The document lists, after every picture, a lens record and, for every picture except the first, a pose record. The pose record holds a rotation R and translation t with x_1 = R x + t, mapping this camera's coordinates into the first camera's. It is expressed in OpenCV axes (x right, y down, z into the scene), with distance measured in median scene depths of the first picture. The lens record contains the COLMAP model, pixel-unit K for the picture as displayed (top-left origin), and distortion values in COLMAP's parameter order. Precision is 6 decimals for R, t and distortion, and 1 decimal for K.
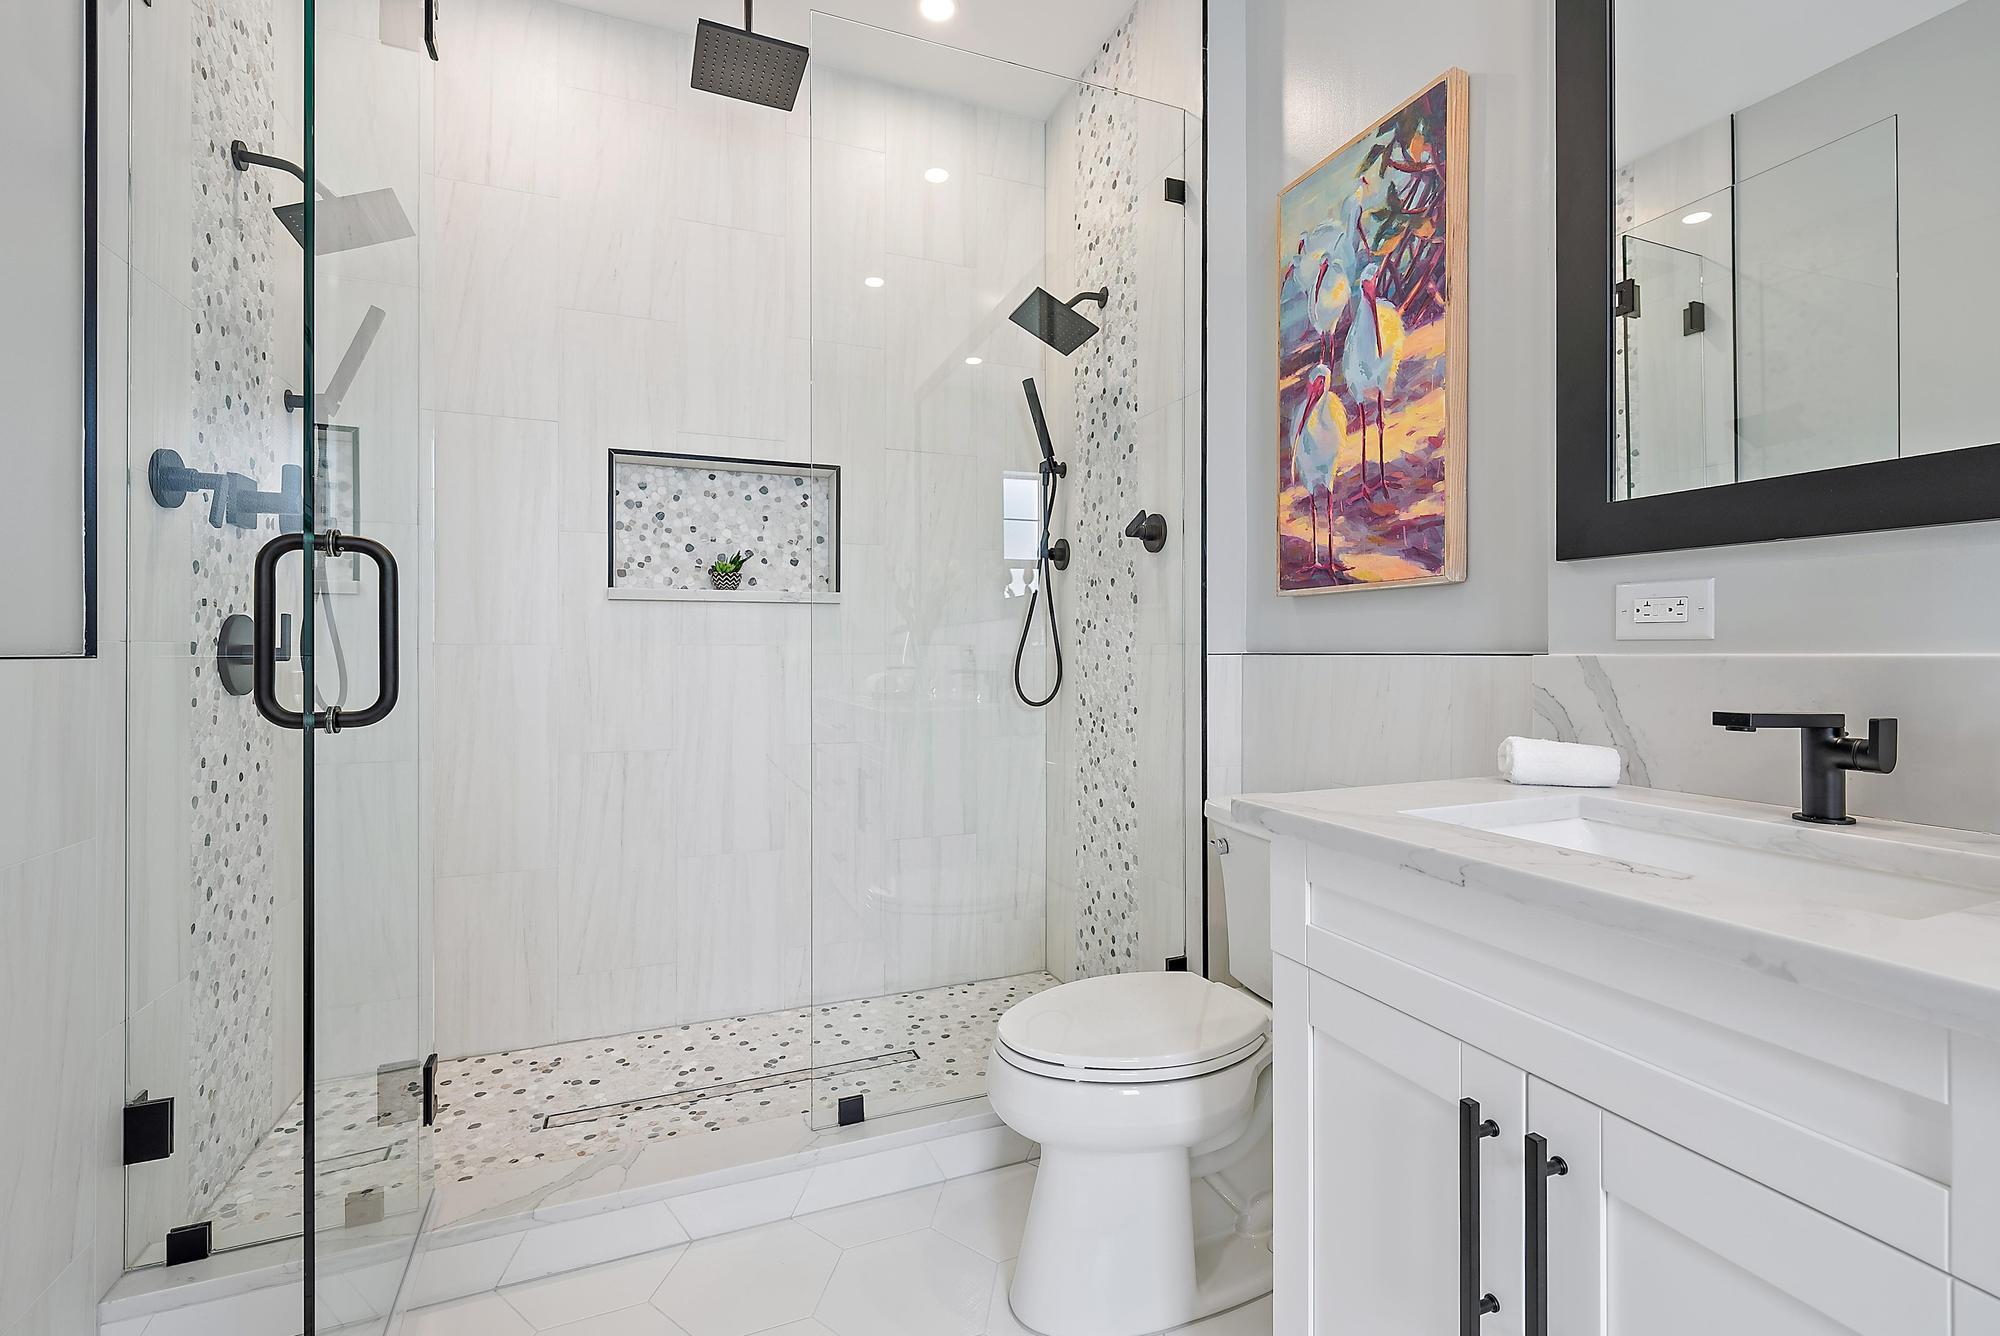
lens RADIAL K [[881.3, 0, 998.4], [0, 881.3, 649.7], [0, 0, 1]] dist [-0.000291, 0.000227]
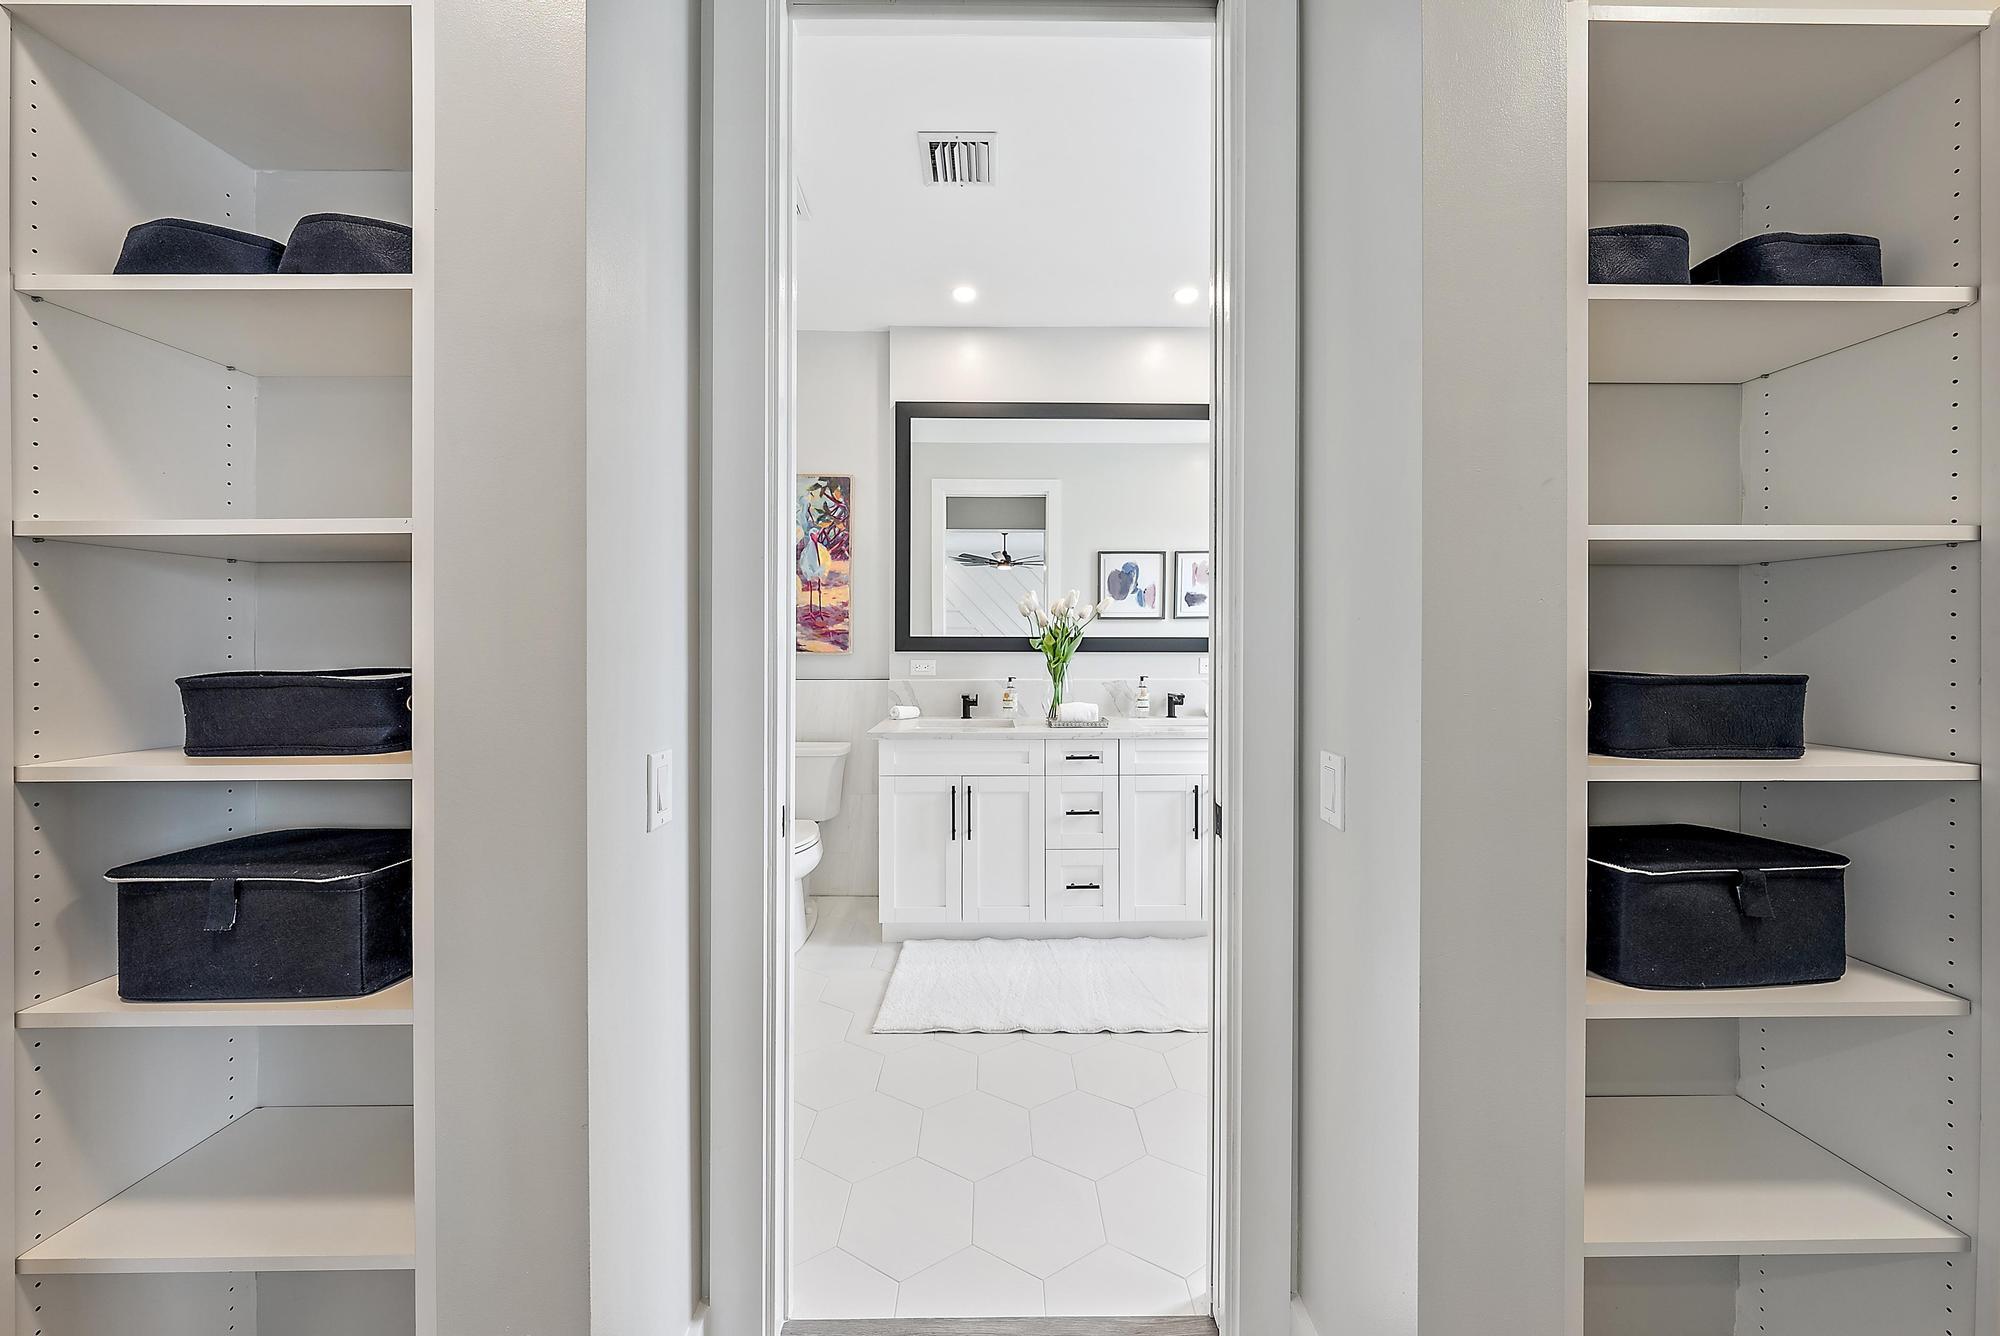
lens RADIAL K [[675.5, 0, 1001.9], [0, 675.5, 648.3], [0, 0, 1]] dist [0.000069, 0.000009]
pose [[0.367336, -0.004890, 0.930076, -1.314855], [-0.002137, 0.999979, 0.006101, -0.108772], [-0.930086, -0.004229, 0.367318, -0.252008]]
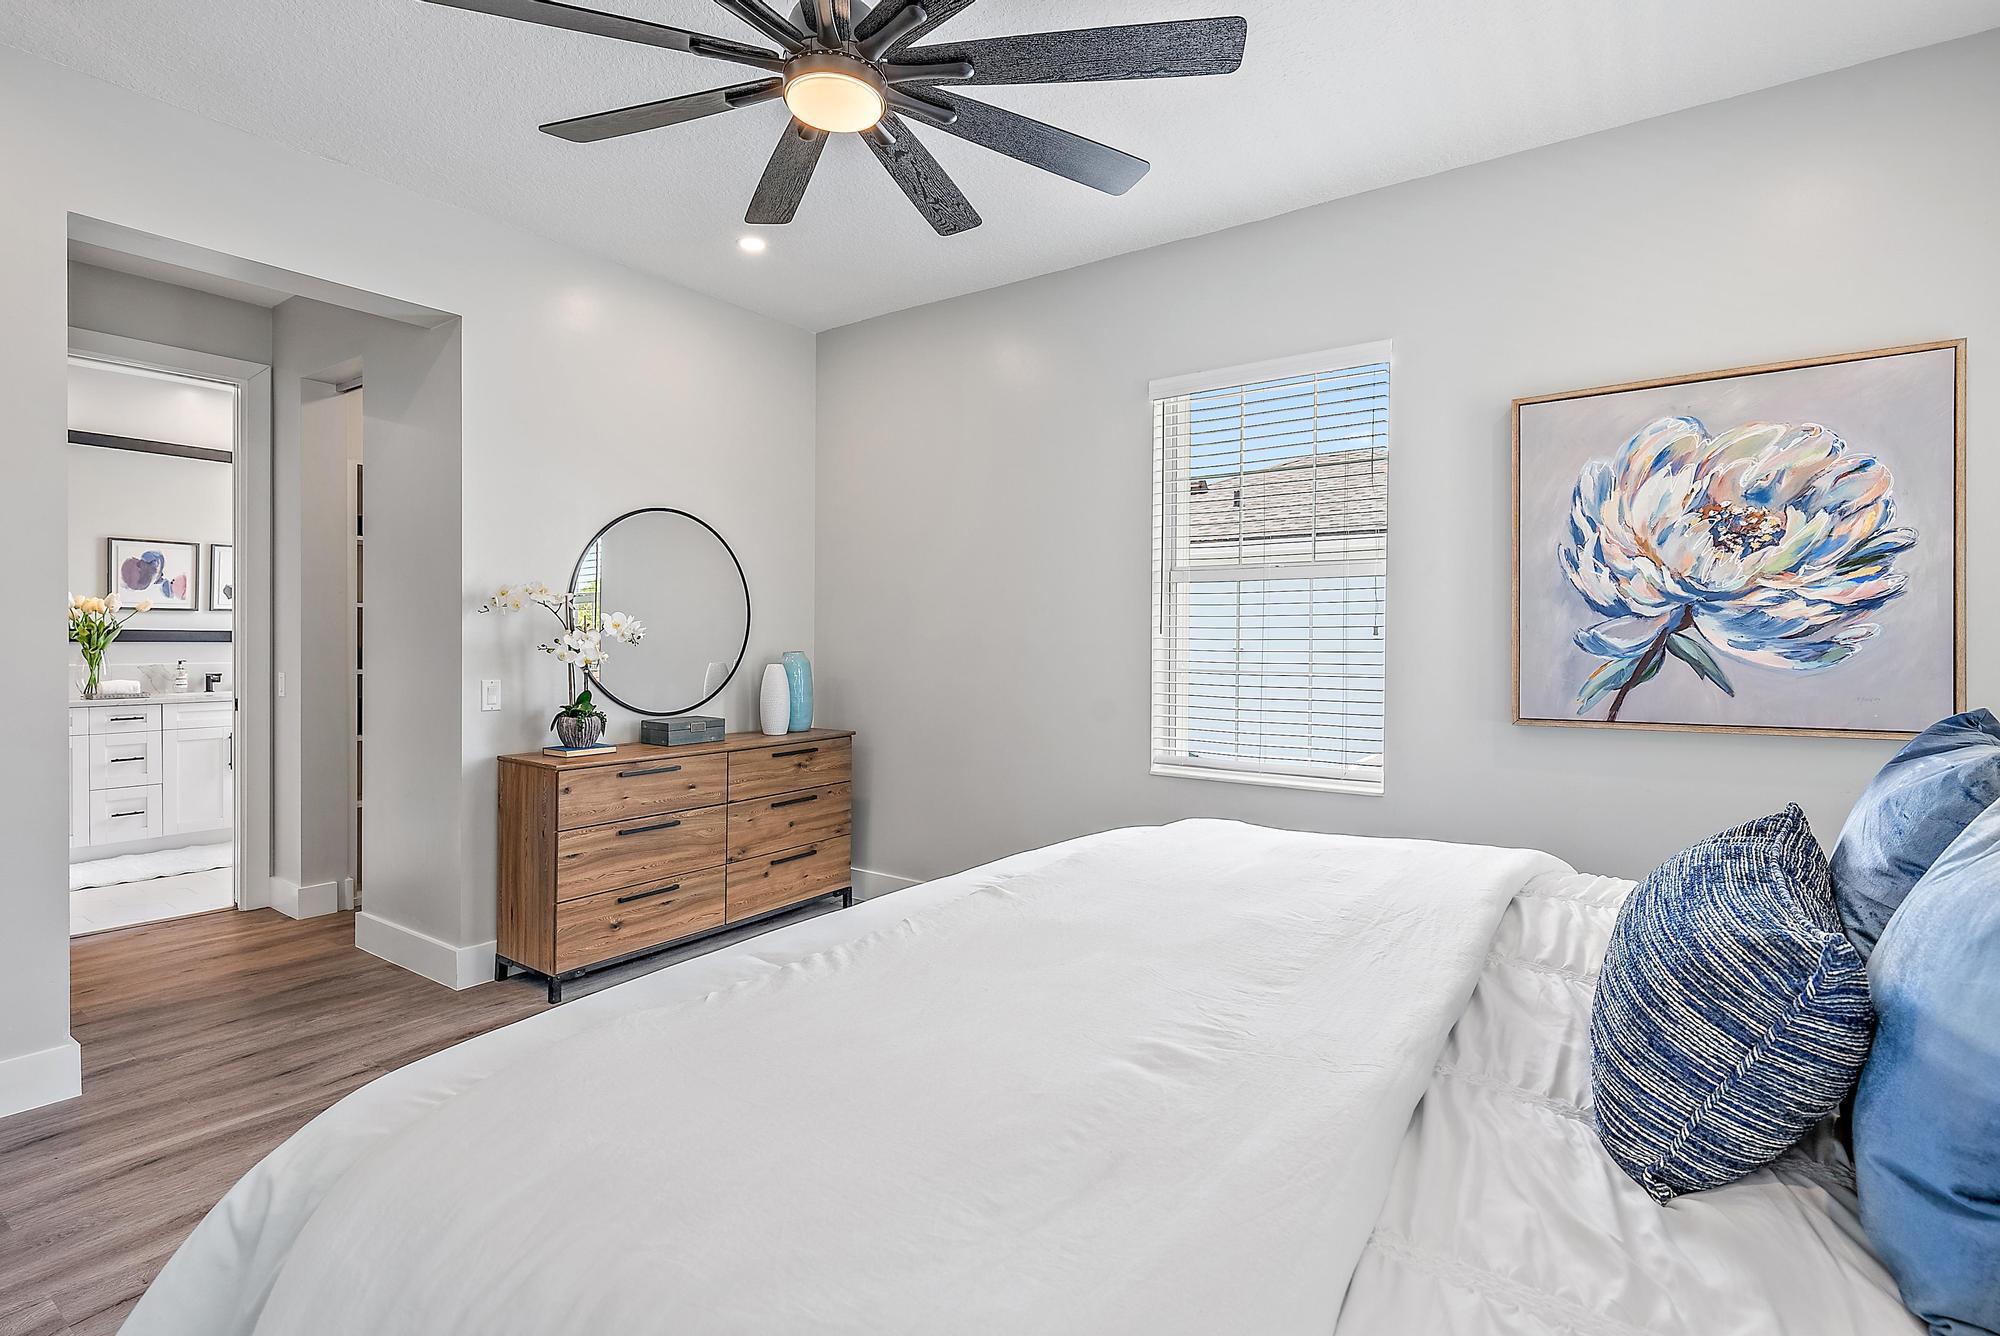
lens RADIAL K [[945.0, 0, 1000.0], [0, 945.0, 644.7], [0, 0, 1]] dist [0.002436, -0.000039]
pose [[-0.541221, -0.007230, 0.840849, -4.108723], [-0.004501, 0.999974, 0.005701, -0.110149], [-0.840869, -0.000699, -0.541239, -0.587625]]
